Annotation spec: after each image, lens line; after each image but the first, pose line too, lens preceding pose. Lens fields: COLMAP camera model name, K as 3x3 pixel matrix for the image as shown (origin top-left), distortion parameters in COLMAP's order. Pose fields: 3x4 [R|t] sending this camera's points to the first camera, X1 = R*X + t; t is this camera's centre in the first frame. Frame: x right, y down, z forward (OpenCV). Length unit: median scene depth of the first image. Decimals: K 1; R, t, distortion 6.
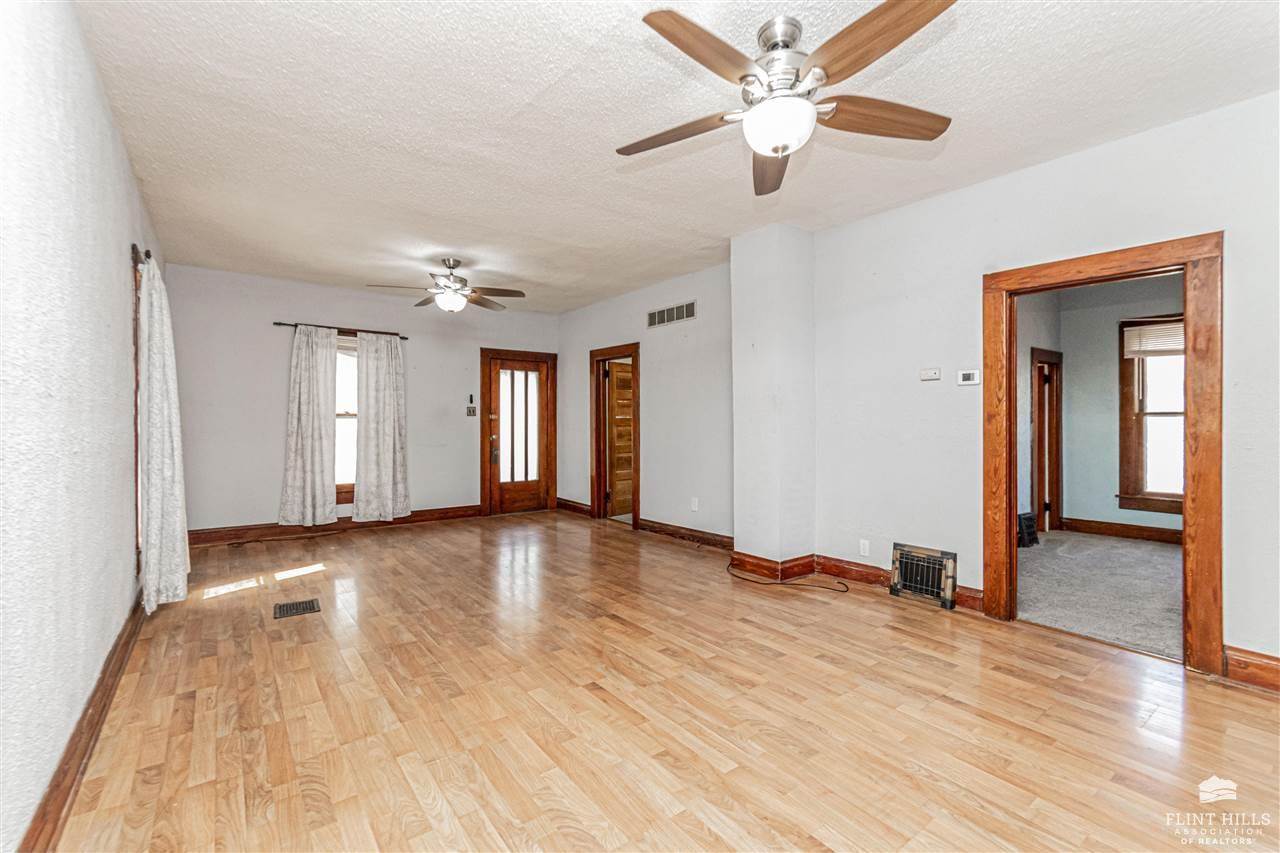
lens RADIAL K [[549.2, 0, 640.0], [0, 549.2, 426.5], [0, 0, 1]] dist [-0.000950, -0.000098]
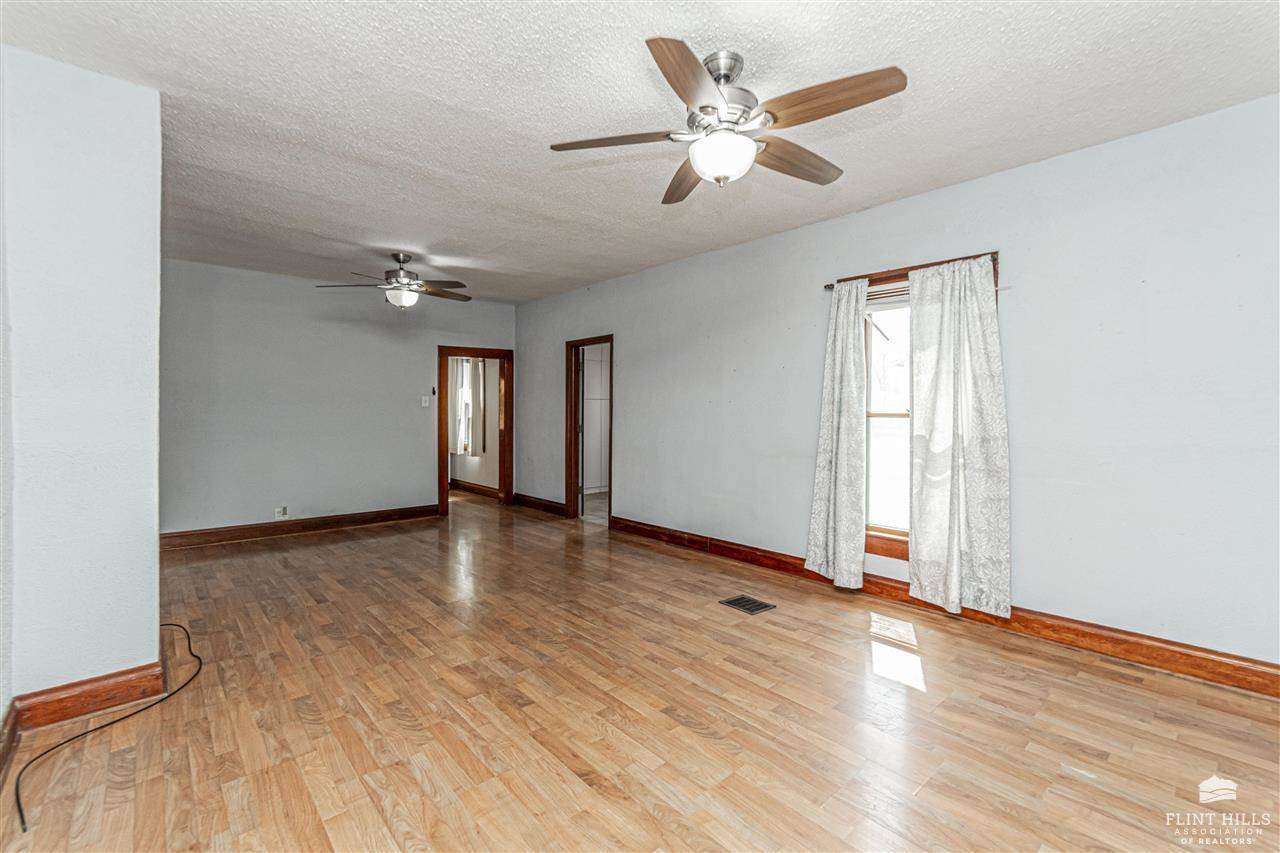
lens RADIAL K [[573.3, 0, 640.0], [0, 573.3, 426.5], [0, 0, 1]] dist [0.000335, 0.000128]
pose [[-0.997836, -0.002003, -0.065722, -0.210461], [-0.004306, 0.999381, 0.034918, -0.024598], [0.065611, 0.035125, -0.997227, 1.228774]]
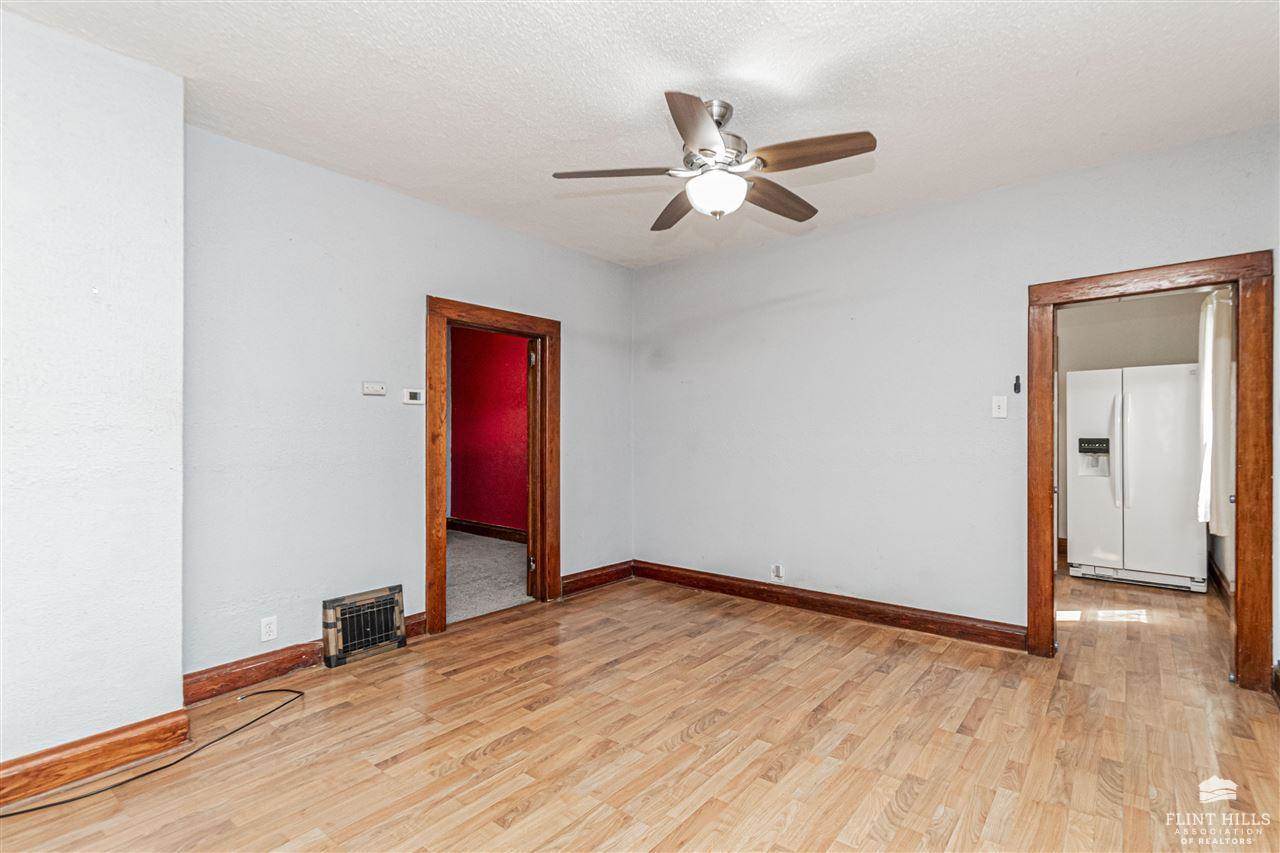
lens RADIAL K [[584.5, 0, 724.6], [0, 584.5, 430.1], [0, 0, 1]] dist [-0.000719, -0.000047]
pose [[-0.303063, 0.000963, 0.952970, -0.320307], [0.013643, 0.999901, 0.003329, -0.015388], [-0.952873, 0.014010, -0.303047, 0.465605]]
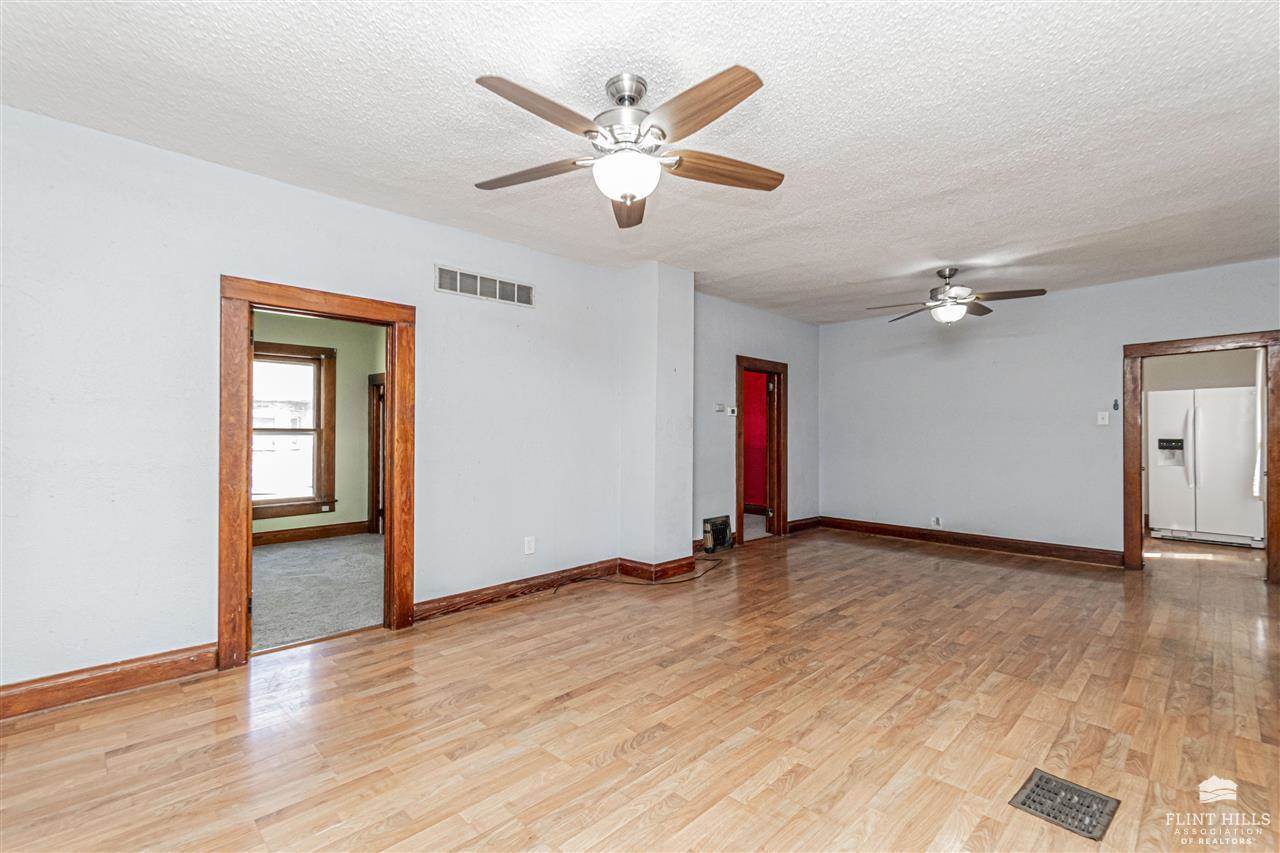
lens RADIAL K [[560.6, 0, 645.4], [0, 560.6, 424.4], [0, 0, 1]] dist [0.001501, 0.000546]
pose [[-0.116332, 0.011981, 0.993138, -0.670197], [0.007851, 0.999907, -0.011143, -0.018361], [-0.993179, 0.006501, -0.116415, 0.874992]]
